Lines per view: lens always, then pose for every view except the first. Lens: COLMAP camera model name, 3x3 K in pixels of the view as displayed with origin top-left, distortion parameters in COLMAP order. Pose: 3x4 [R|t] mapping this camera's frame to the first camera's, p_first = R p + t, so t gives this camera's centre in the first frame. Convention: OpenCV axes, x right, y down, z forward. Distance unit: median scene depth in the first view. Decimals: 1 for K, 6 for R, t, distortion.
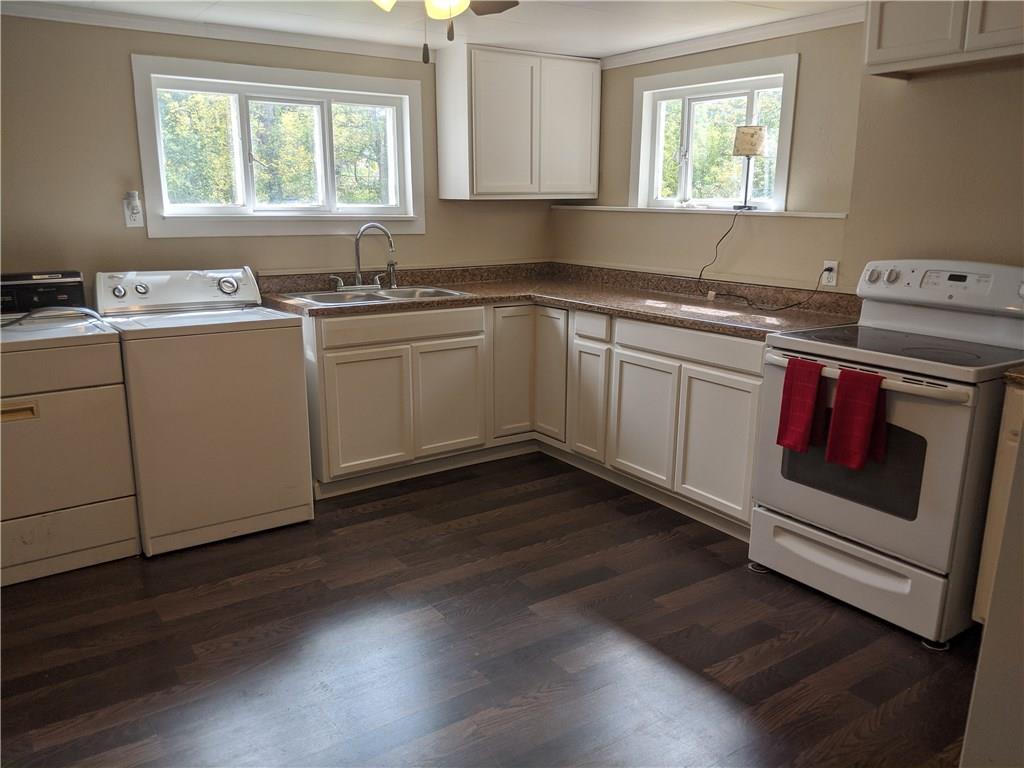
lens RADIAL K [[821.5, 0, 514.4], [0, 821.5, 385.1], [0, 0, 1]] dist [0.077217, -0.075989]
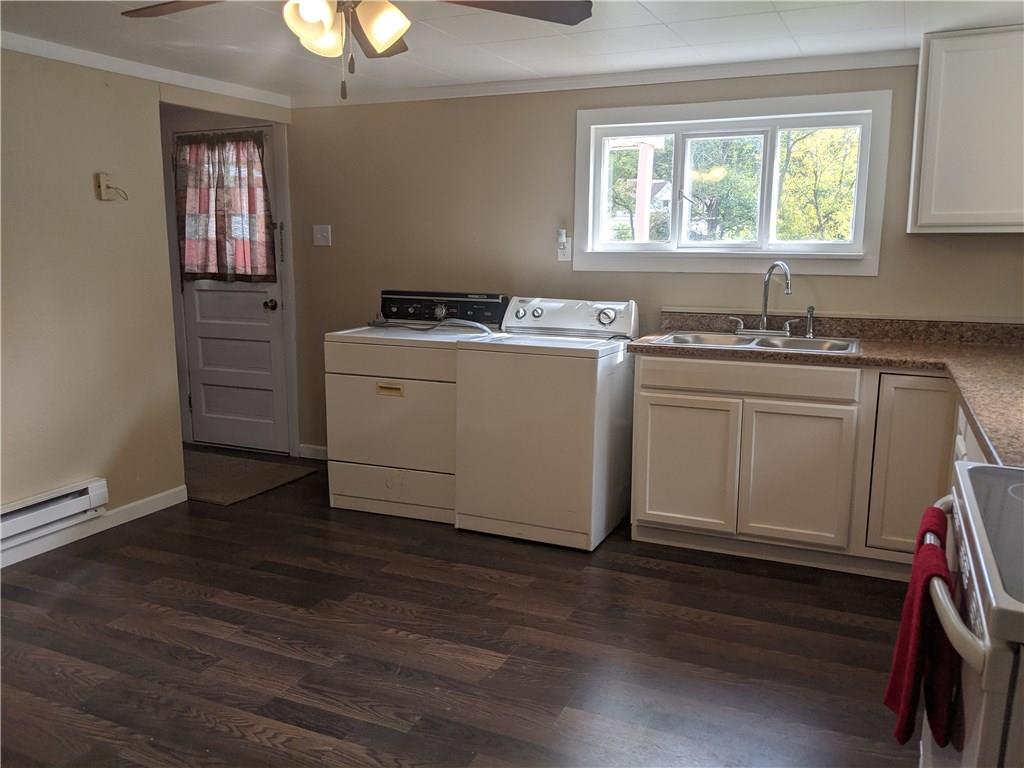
lens RADIAL K [[821.5, 0, 510.0], [0, 821.5, 382.3], [0, 0, 1]] dist [0.077217, -0.075989]
pose [[0.498112, 0.141731, -0.855451, 0.487573], [-0.192345, 0.980034, 0.050373, -0.063510], [0.845511, 0.139450, 0.515427, 0.346769]]
